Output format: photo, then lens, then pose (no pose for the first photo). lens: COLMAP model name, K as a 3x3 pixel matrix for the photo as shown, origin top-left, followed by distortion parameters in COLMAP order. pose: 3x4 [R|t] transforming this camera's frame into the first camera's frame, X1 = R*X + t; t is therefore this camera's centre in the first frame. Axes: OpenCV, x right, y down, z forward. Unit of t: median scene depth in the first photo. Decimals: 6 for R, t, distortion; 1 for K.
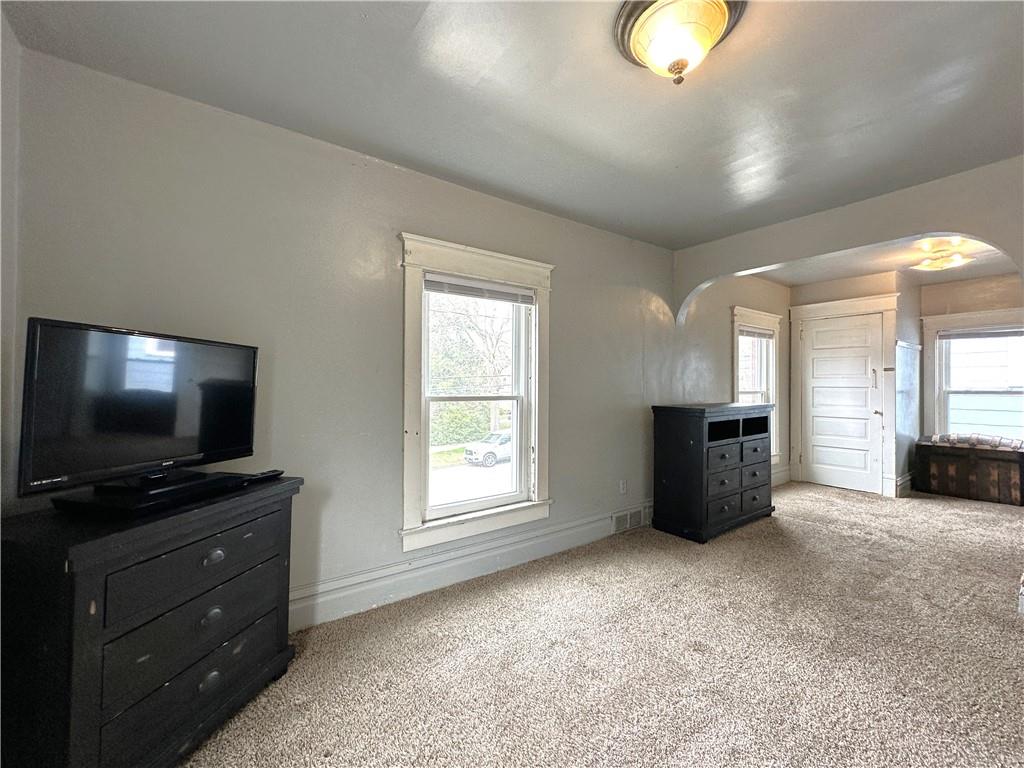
lens RADIAL K [[440.4, 0, 512.0], [0, 440.4, 384.0], [0, 0, 1]] dist [-0.000295, 0.000107]
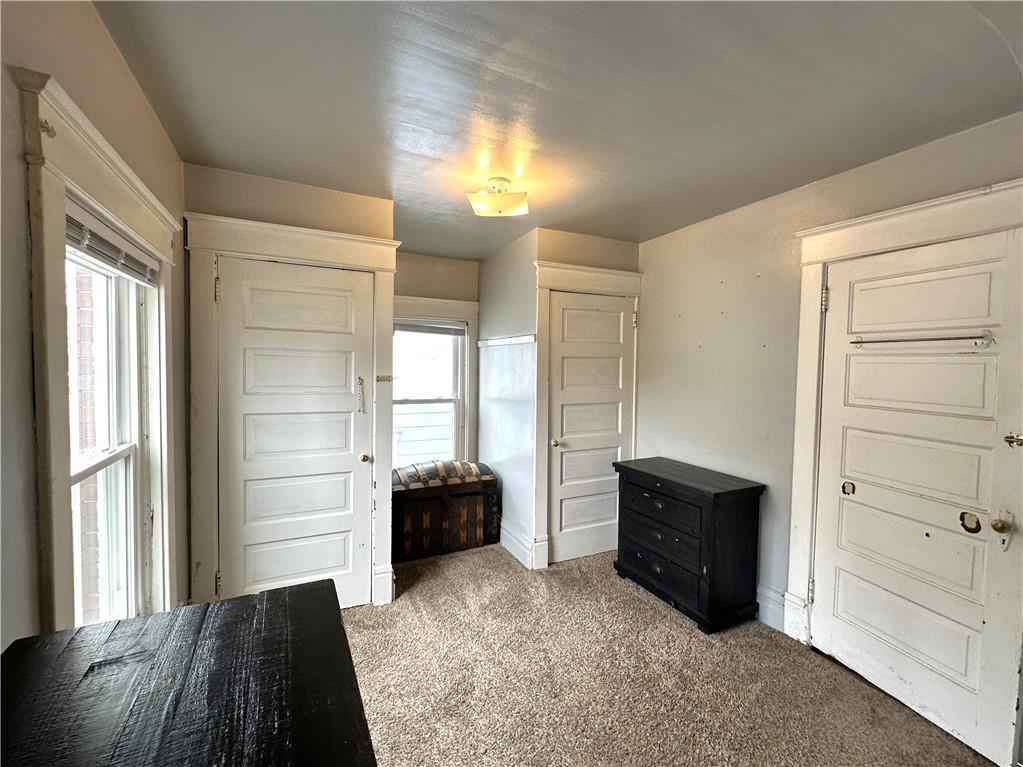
lens RADIAL K [[439.9, 0, 511.5], [0, 439.9, 383.5], [0, 0, 1]] dist [-0.000295, 0.000107]
pose [[0.176718, -0.040058, 0.983446, 0.336356], [-0.030240, 0.998479, 0.046104, -0.056598], [-0.983797, -0.037887, 0.175237, 0.735372]]
